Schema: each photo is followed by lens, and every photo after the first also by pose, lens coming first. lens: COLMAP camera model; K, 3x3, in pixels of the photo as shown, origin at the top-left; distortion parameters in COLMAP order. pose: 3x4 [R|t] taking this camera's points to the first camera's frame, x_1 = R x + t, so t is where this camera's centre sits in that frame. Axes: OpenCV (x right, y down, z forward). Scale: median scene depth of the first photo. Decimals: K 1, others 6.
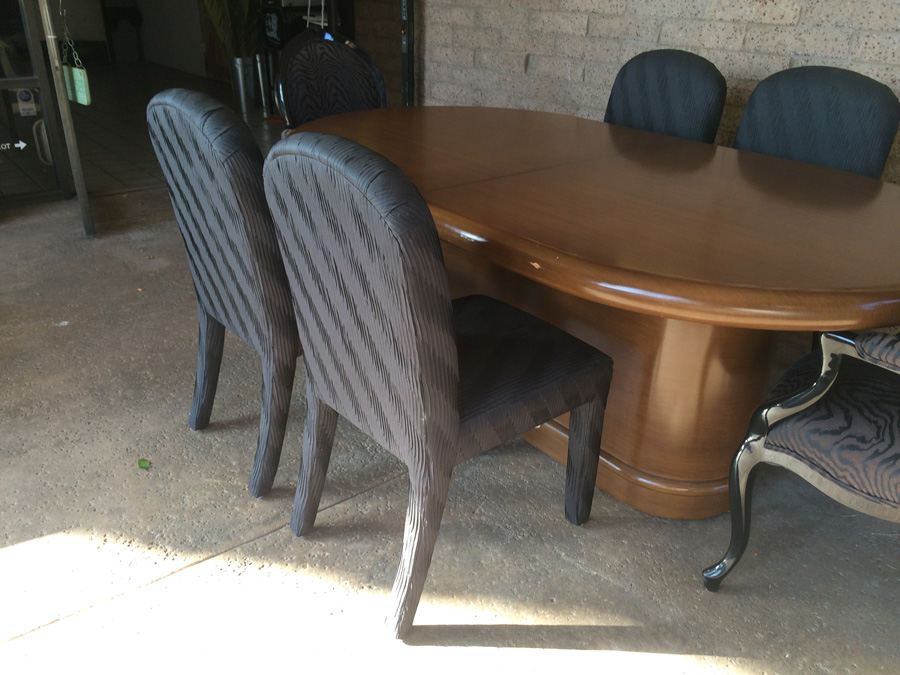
lens RADIAL K [[766.3, 0, 444.2], [0, 766.3, 339.4], [0, 0, 1]] dist [0.089908, -0.119844]
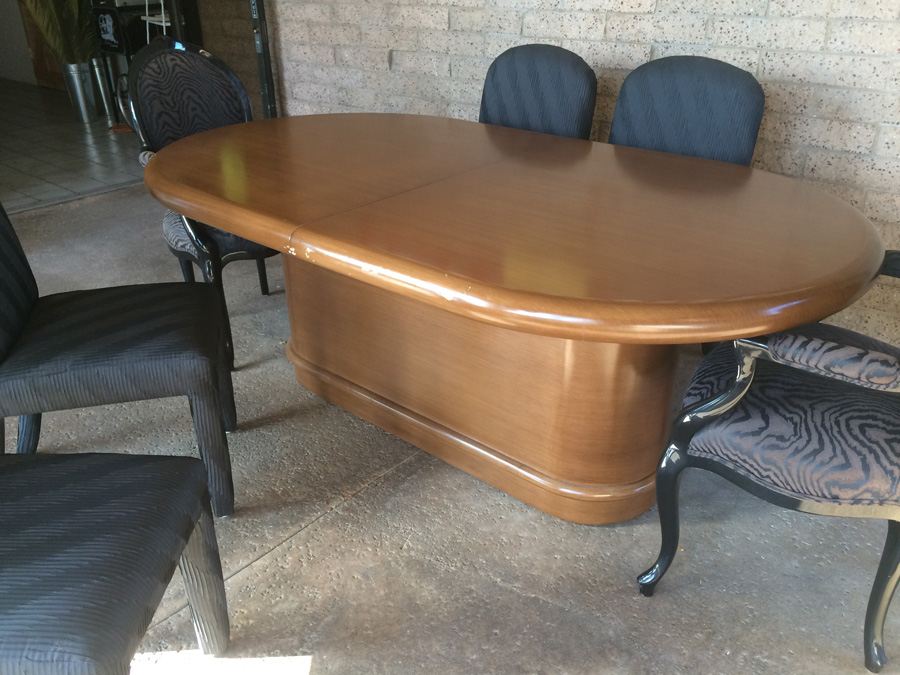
lens RADIAL K [[769.5, 0, 443.9], [0, 769.5, 337.1], [0, 0, 1]] dist [0.088045, -0.119289]
pose [[0.982501, -0.110026, 0.150286, -0.021373], [0.107520, 0.993895, 0.024722, -0.045918], [-0.152089, -0.008131, 0.988333, 0.037585]]
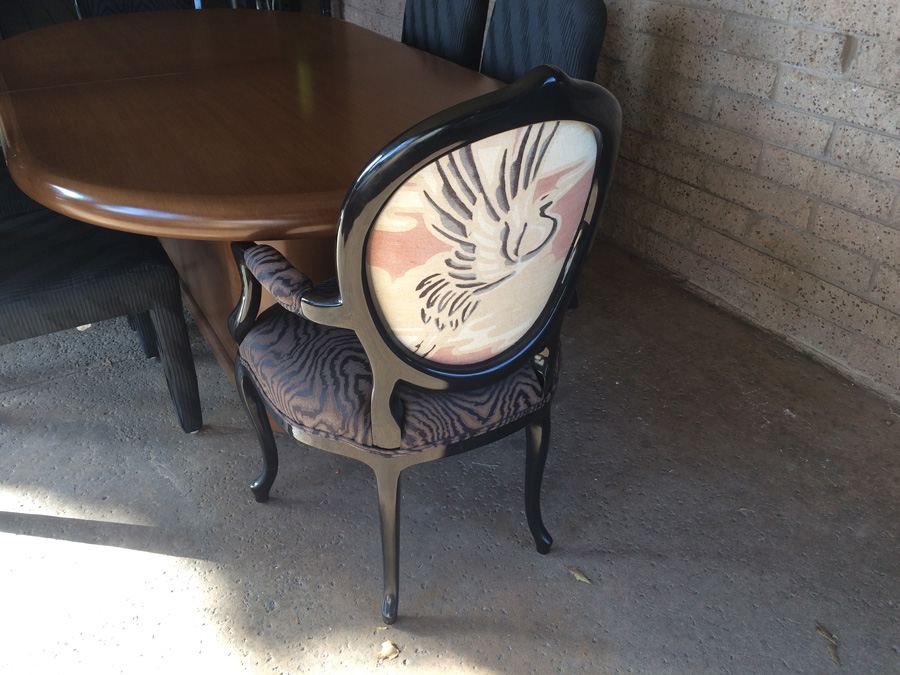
lens RADIAL K [[764.7, 0, 450.8], [0, 764.7, 336.6], [0, 0, 1]] dist [0.091743, -0.124939]
pose [[0.988501, 0.063036, -0.137448, 0.539229], [-0.050081, 0.994144, 0.095758, 0.000658], [0.142679, -0.087774, 0.985869, 0.047665]]
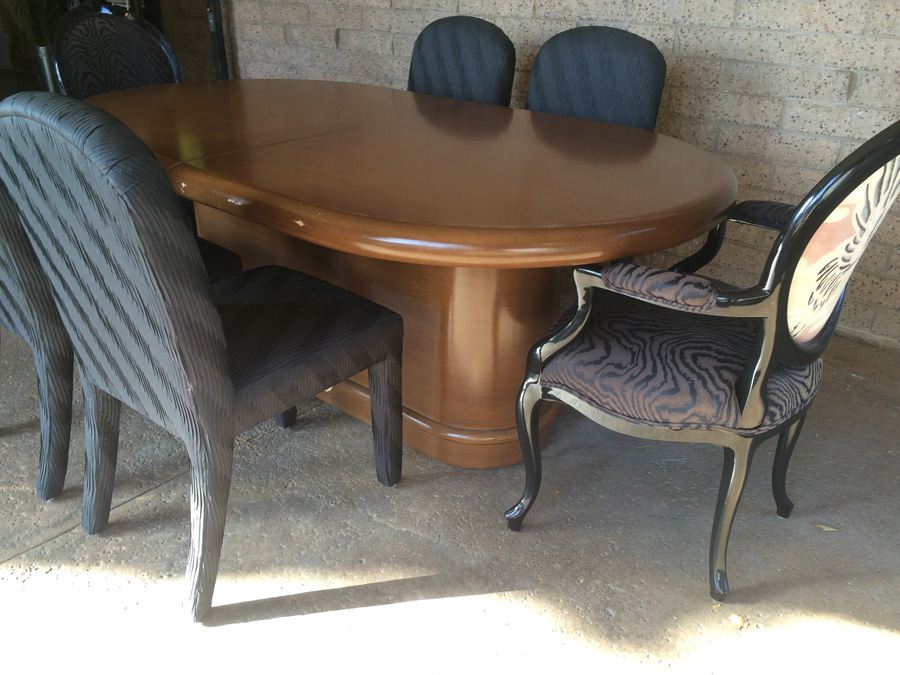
lens RADIAL K [[769.5, 0, 443.9], [0, 769.5, 337.1], [0, 0, 1]] dist [0.088045, -0.119289]
pose [[0.983284, -0.089518, 0.158555, 0.083438], [0.087957, 0.995982, 0.016850, 0.030702], [-0.159426, -0.002622, 0.987206, -0.003049]]
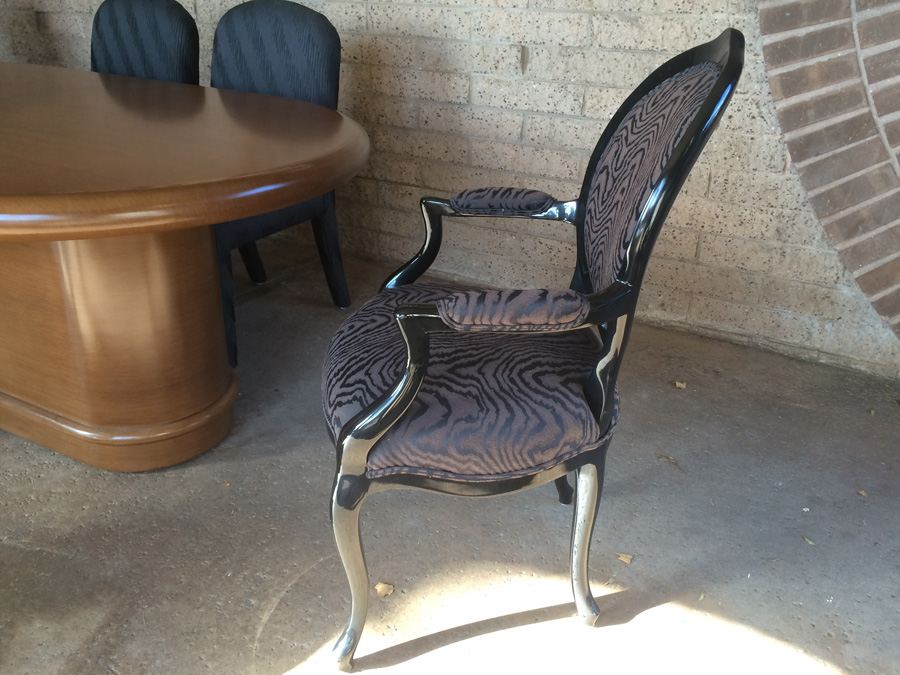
lens RADIAL K [[771.8, 0, 449.6], [0, 771.8, 337.3], [0, 0, 1]] dist [0.087965, -0.115685]
pose [[0.918882, -0.171584, 0.355266, 0.273088], [0.168390, 0.984903, 0.040147, 0.081027], [-0.356791, 0.022933, 0.933903, -0.020391]]
